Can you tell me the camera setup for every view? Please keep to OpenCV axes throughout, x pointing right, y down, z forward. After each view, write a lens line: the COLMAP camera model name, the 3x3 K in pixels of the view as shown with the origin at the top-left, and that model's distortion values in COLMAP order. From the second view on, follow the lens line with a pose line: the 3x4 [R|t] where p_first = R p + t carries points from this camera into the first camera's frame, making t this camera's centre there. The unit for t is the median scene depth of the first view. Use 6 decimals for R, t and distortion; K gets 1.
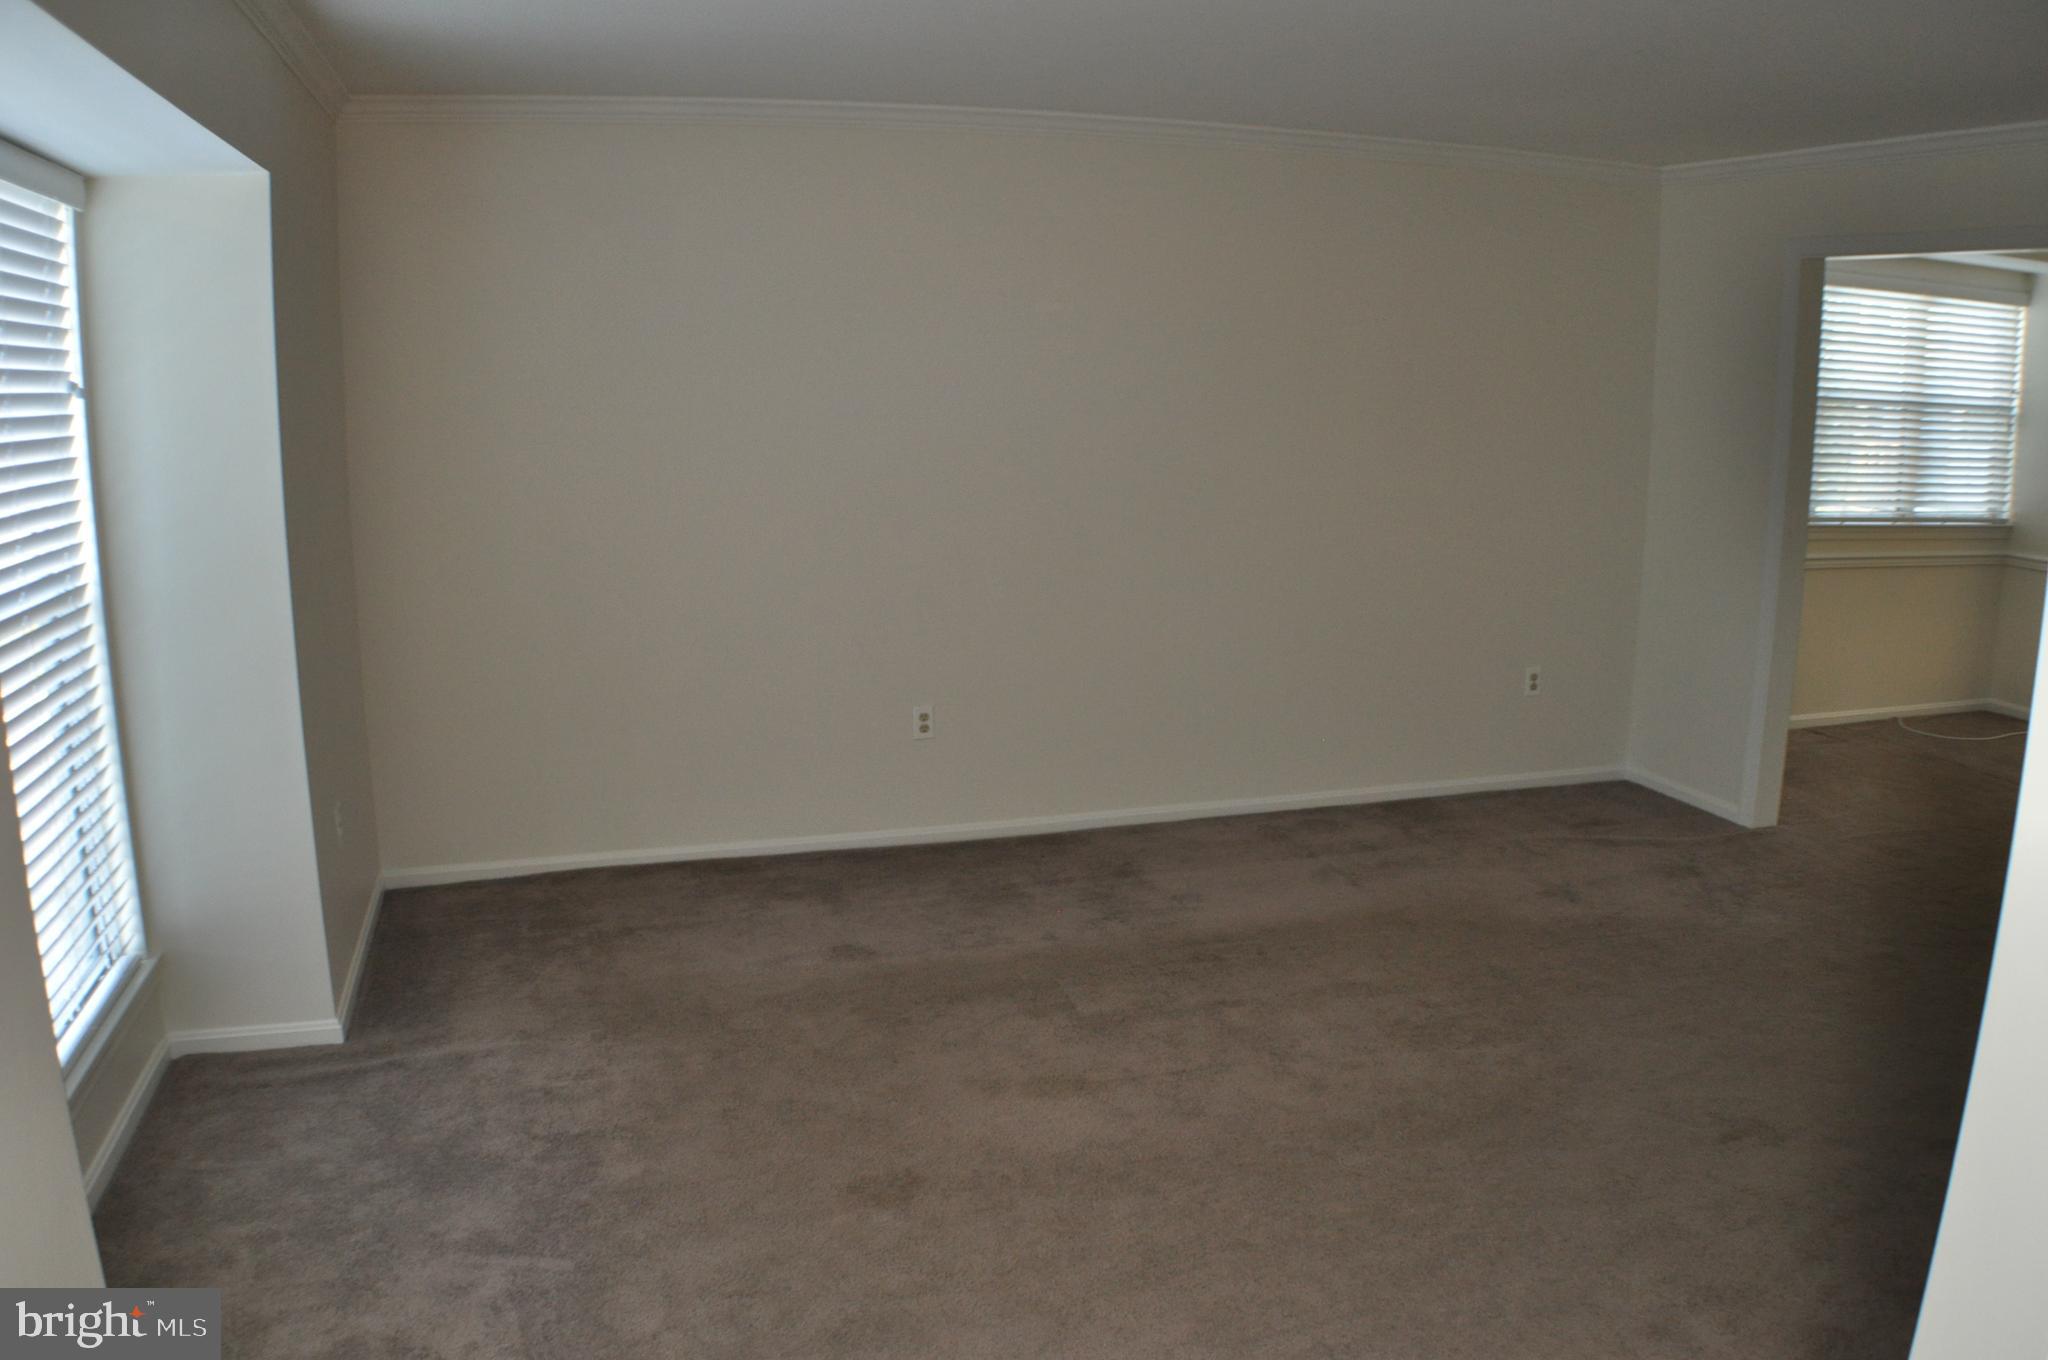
lens RADIAL K [[1386.4, 0, 1009.3], [0, 1386.4, 675.2], [0, 0, 1]] dist [-0.115247, -0.002937]
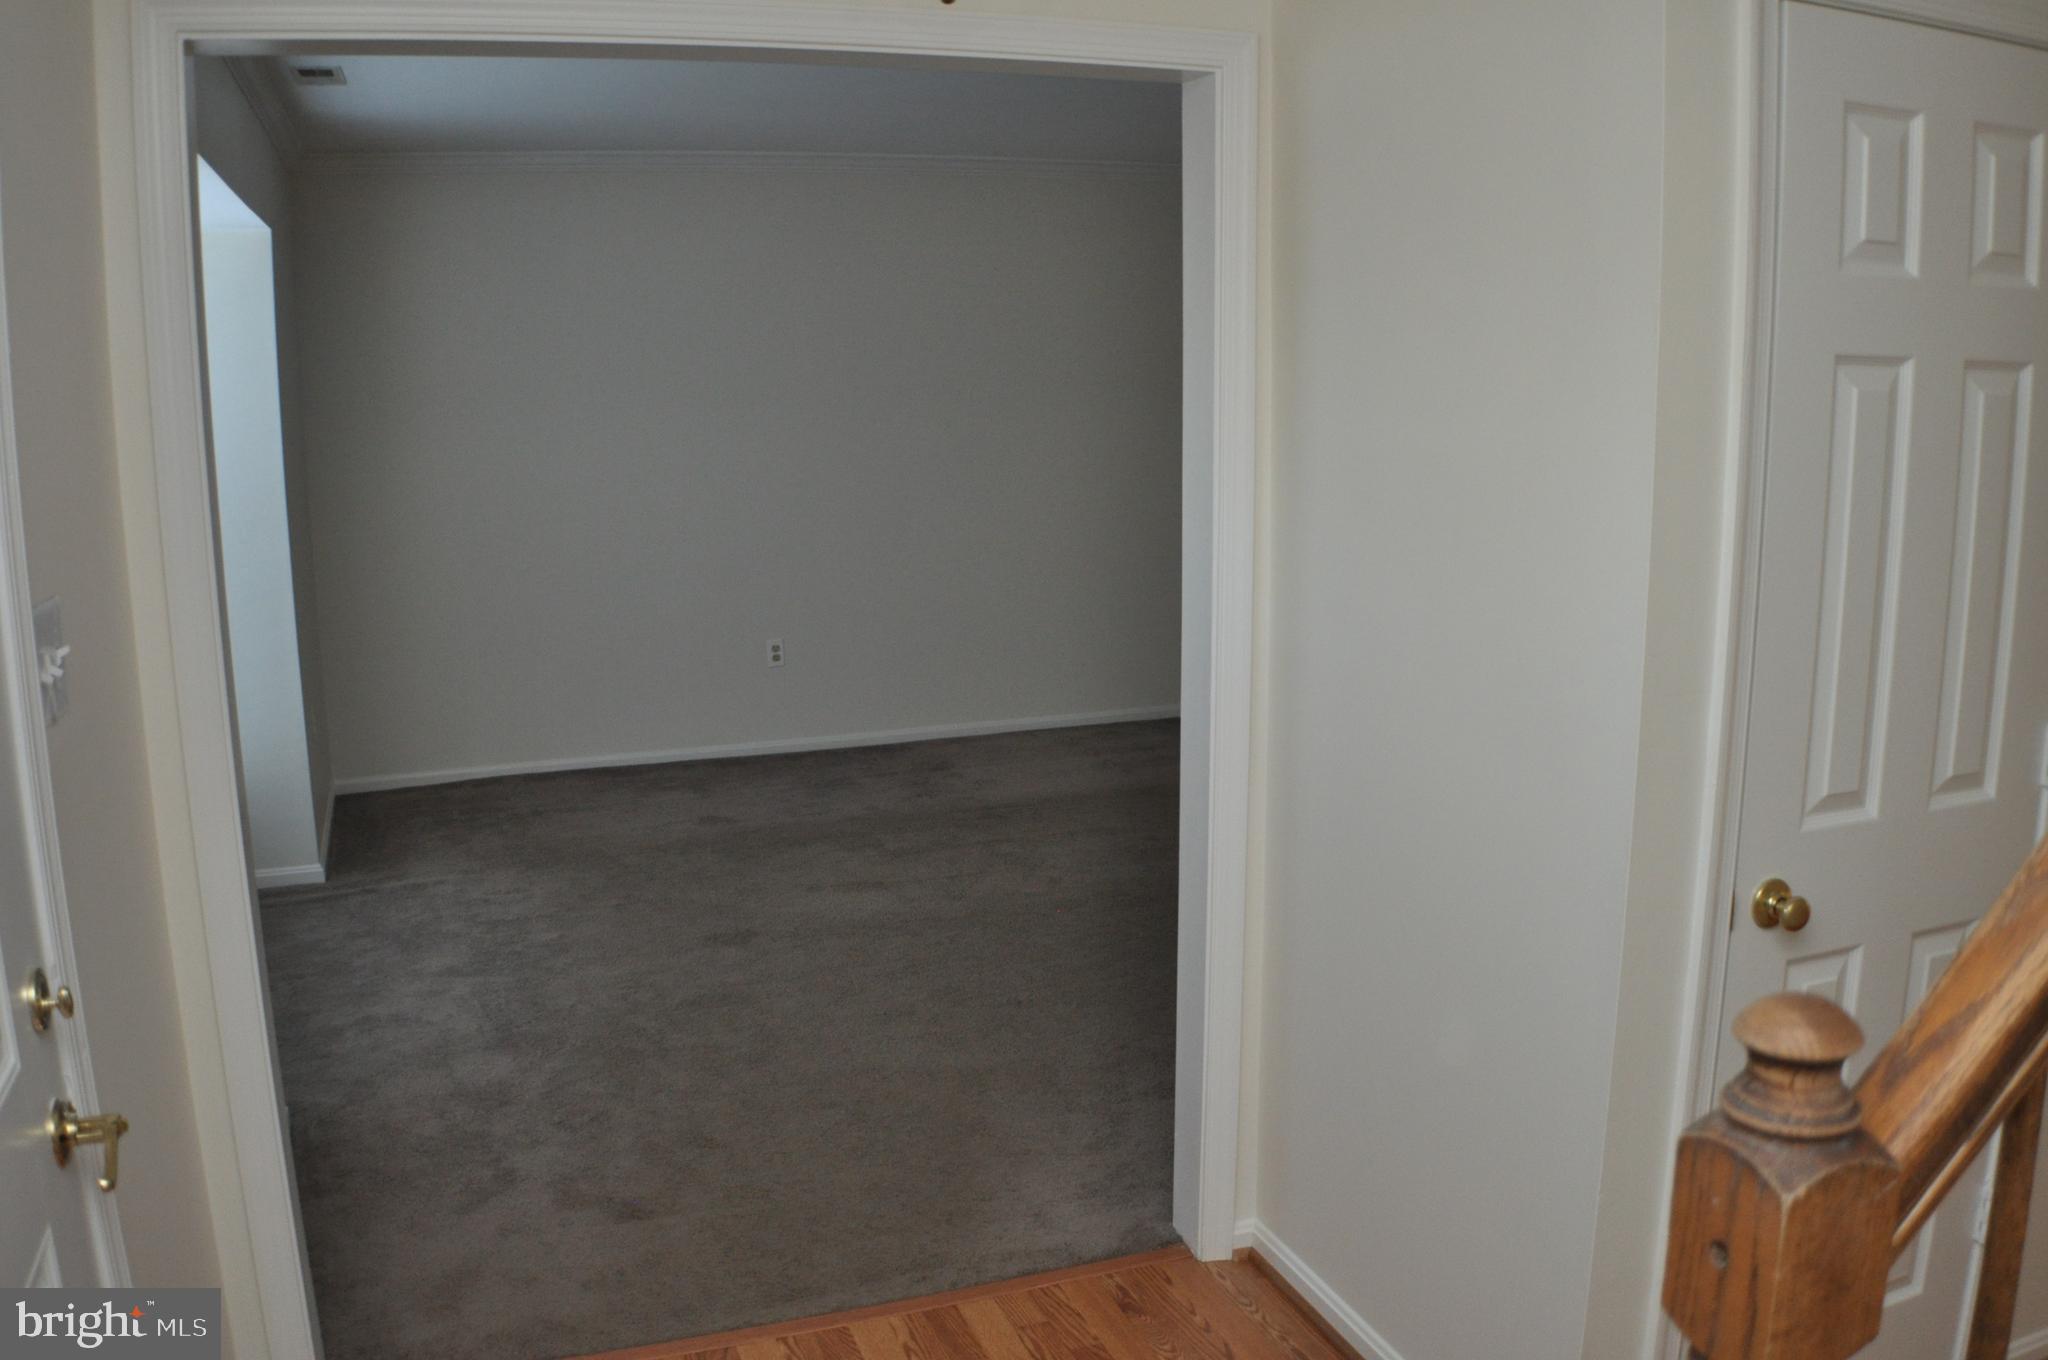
lens RADIAL K [[1689.7, 0, 1025.1], [0, 1689.7, 677.5], [0, 0, 1]] dist [-0.155863, -0.000370]
pose [[0.998812, -0.021533, 0.043707, 0.120077], [0.022911, 0.999248, -0.031282, 0.139648], [-0.043001, 0.032246, 0.998555, -0.636152]]
